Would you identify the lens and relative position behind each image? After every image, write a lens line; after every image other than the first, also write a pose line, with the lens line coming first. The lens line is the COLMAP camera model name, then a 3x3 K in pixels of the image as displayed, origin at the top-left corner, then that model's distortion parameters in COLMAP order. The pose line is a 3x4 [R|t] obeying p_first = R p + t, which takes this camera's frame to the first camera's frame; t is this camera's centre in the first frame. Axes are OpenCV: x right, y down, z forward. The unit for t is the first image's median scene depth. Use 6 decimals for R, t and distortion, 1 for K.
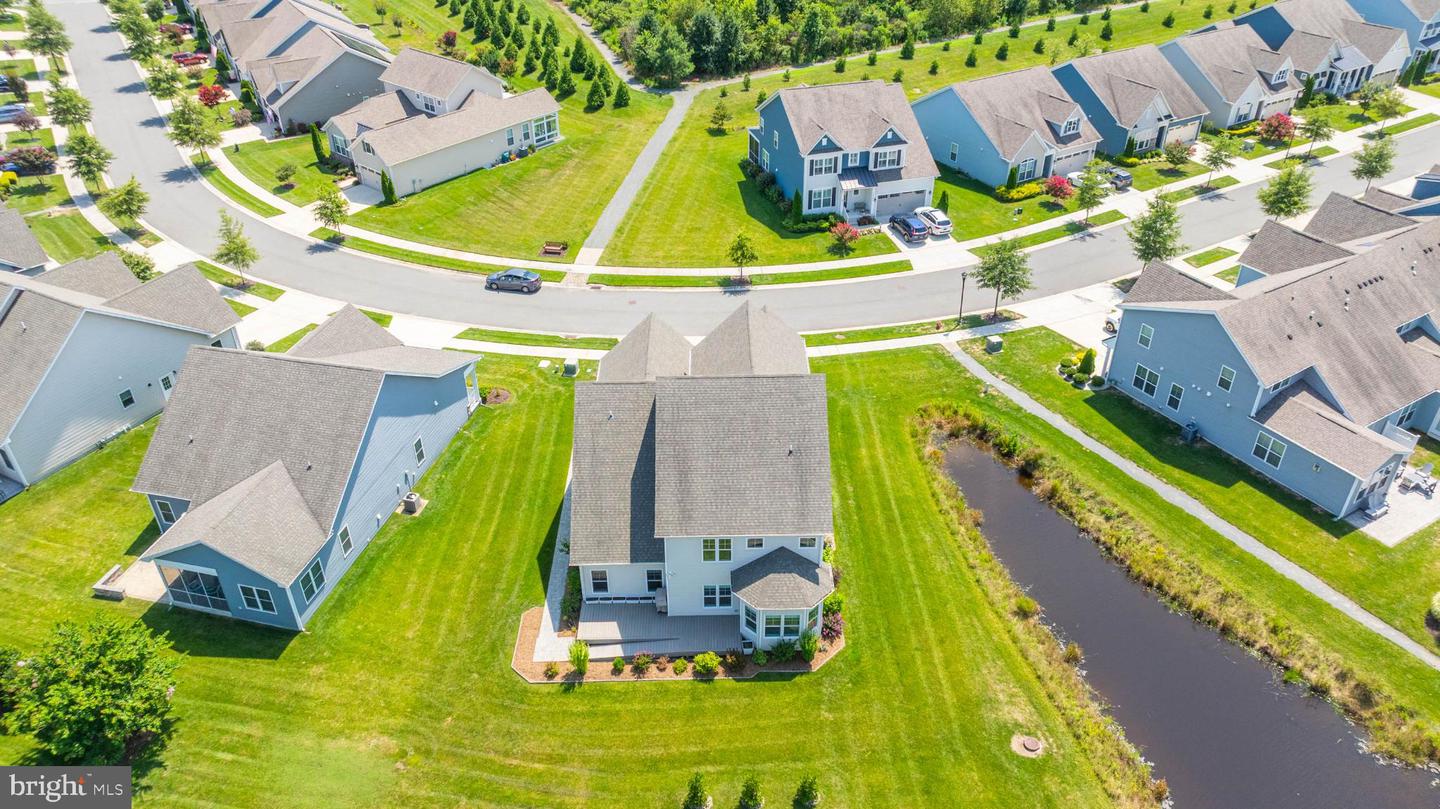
lens RADIAL K [[1043.2, 0, 720.0], [0, 1043.2, 404.5], [0, 0, 1]] dist [-0.001265, 0.002104]
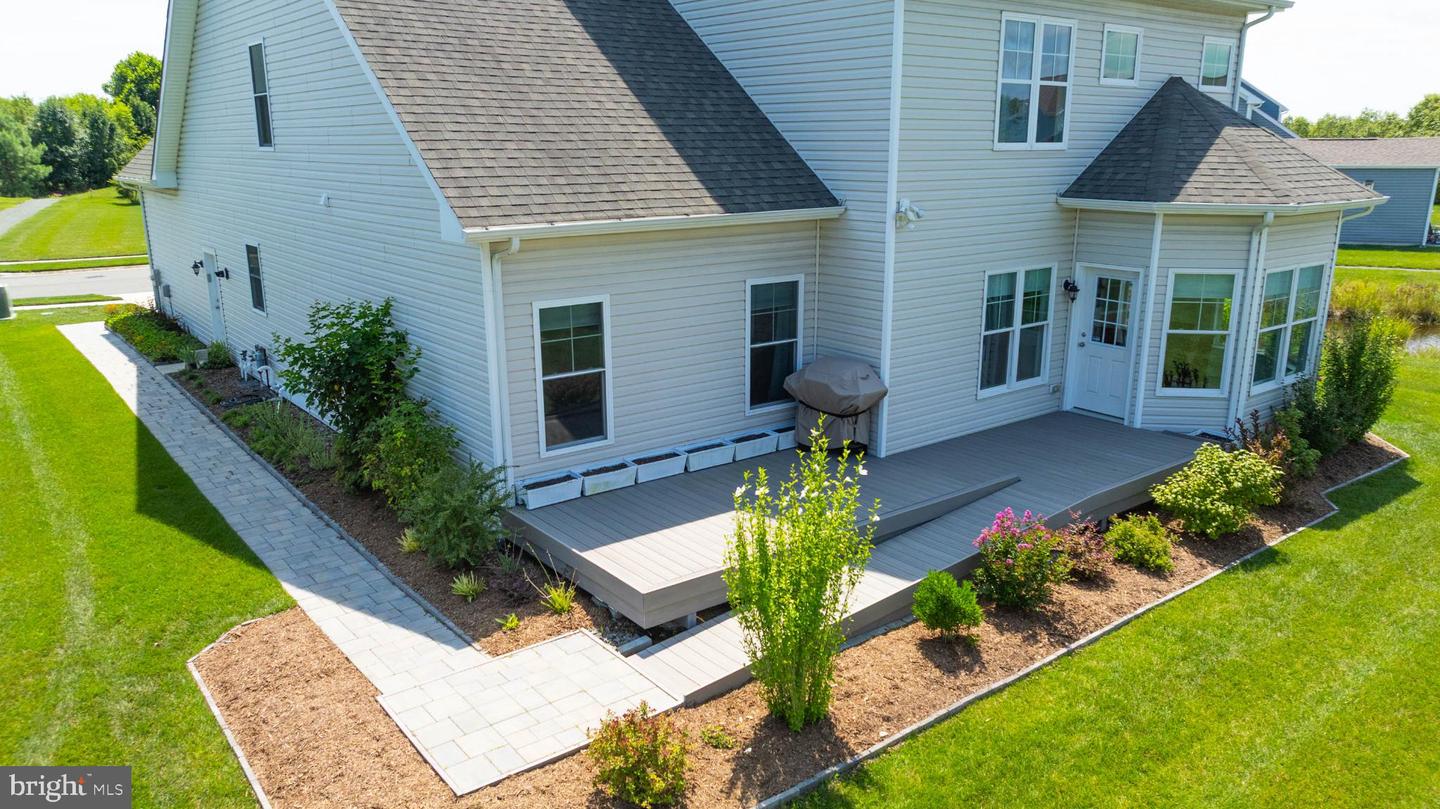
lens RADIAL K [[1036.1, 0, 720.6], [0, 1036.1, 415.5], [0, 0, 1]] dist [-0.012557, -0.000437]
pose [[0.798701, -0.150786, 0.582529, -0.225081], [0.331640, 0.918095, -0.217063, 0.243285], [-0.502087, 0.366559, 0.783290, 0.865757]]
